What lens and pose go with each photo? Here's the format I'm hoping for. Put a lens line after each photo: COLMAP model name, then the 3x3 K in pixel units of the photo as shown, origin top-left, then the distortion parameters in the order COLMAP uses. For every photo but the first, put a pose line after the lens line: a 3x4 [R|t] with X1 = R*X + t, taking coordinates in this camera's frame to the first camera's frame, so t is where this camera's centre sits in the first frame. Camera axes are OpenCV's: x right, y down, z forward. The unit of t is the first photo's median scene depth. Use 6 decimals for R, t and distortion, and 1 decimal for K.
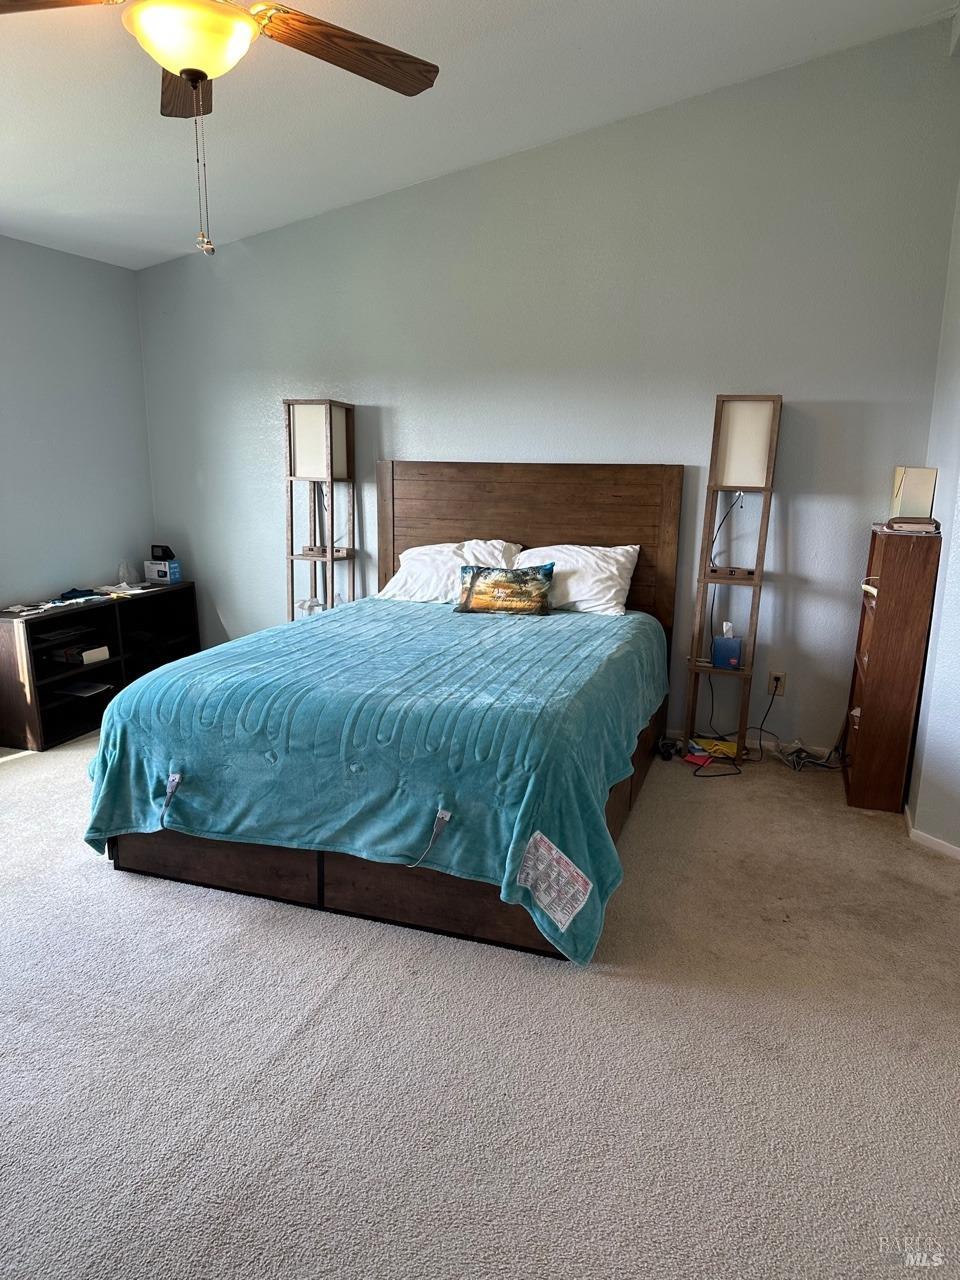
lens RADIAL K [[882.9, 0, 478.8], [0, 882.9, 650.3], [0, 0, 1]] dist [0.033550, -0.003625]
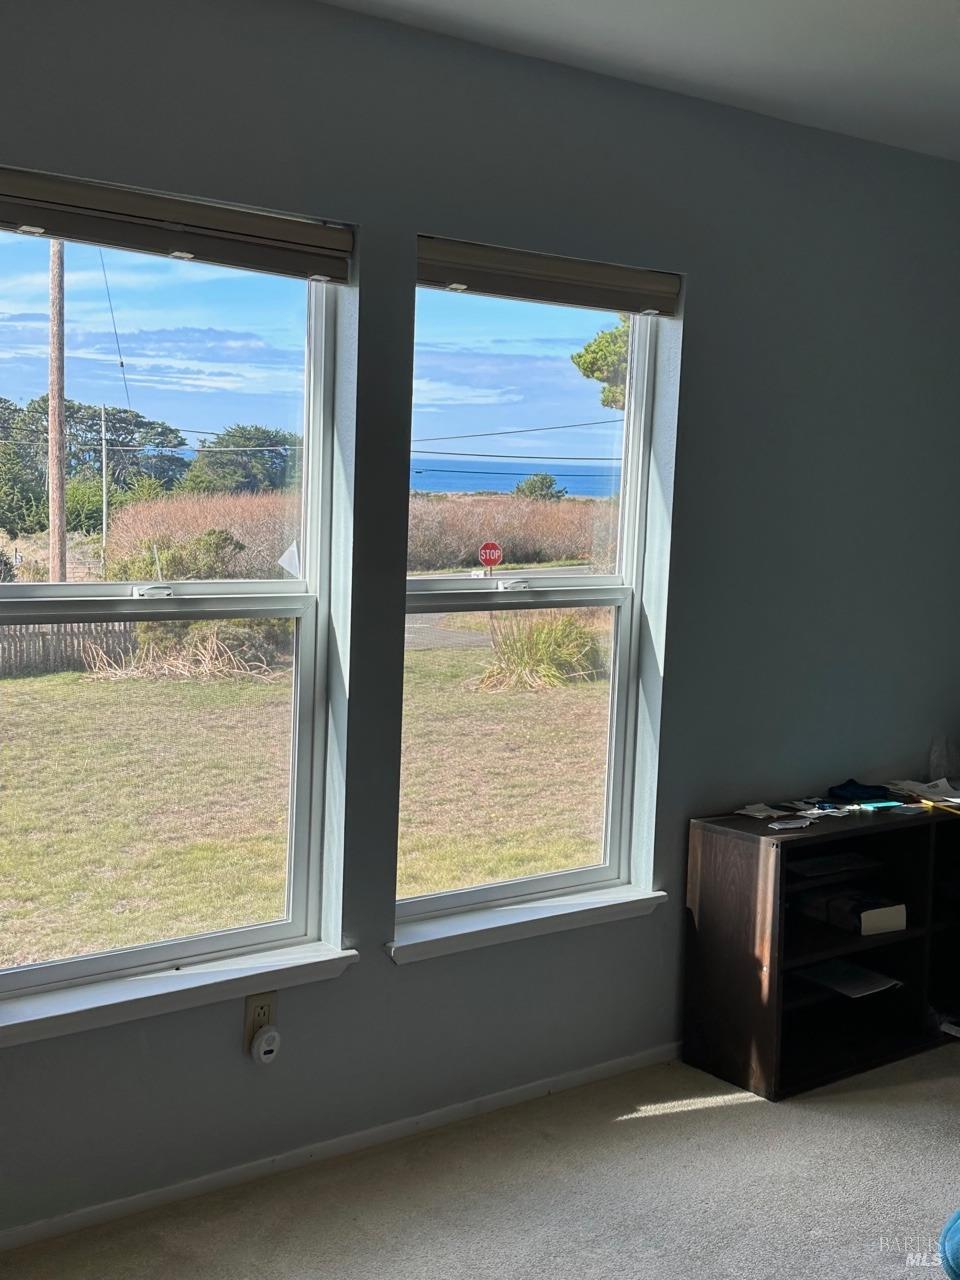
lens RADIAL K [[1533.0, 0, 481.9], [0, 1533.0, 638.2], [0, 0, 1]] dist [0.039712, 0.000000]
pose [[0.828447, 0.073439, -0.555231, -0.141989], [-0.149680, 0.984338, -0.093138, -0.035367], [0.539695, 0.160267, 0.826465, 0.124336]]
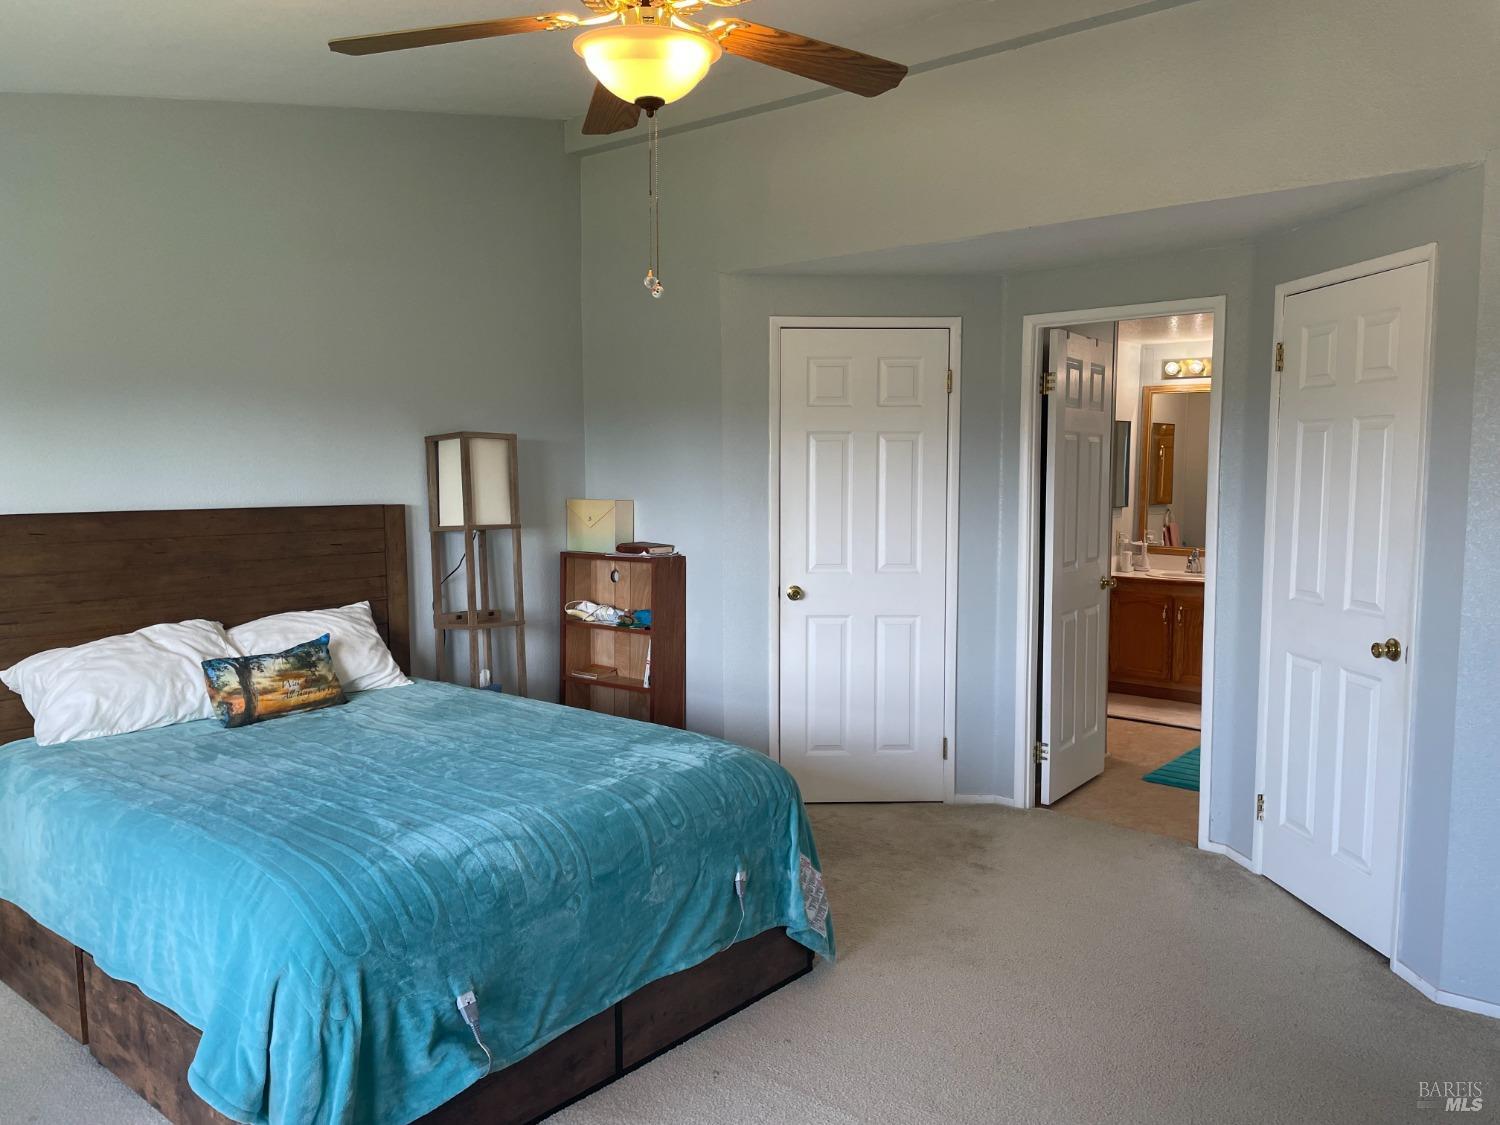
lens RADIAL K [[1130.6, 0, 752.8], [0, 1130.6, 561.3], [0, 0, 1]] dist [0.016138, 0.002244]
pose [[0.350011, -0.086260, 0.932765, -0.951045], [0.209373, 0.977764, 0.011857, -0.130601], [-0.913047, 0.191146, 0.360289, 0.405528]]
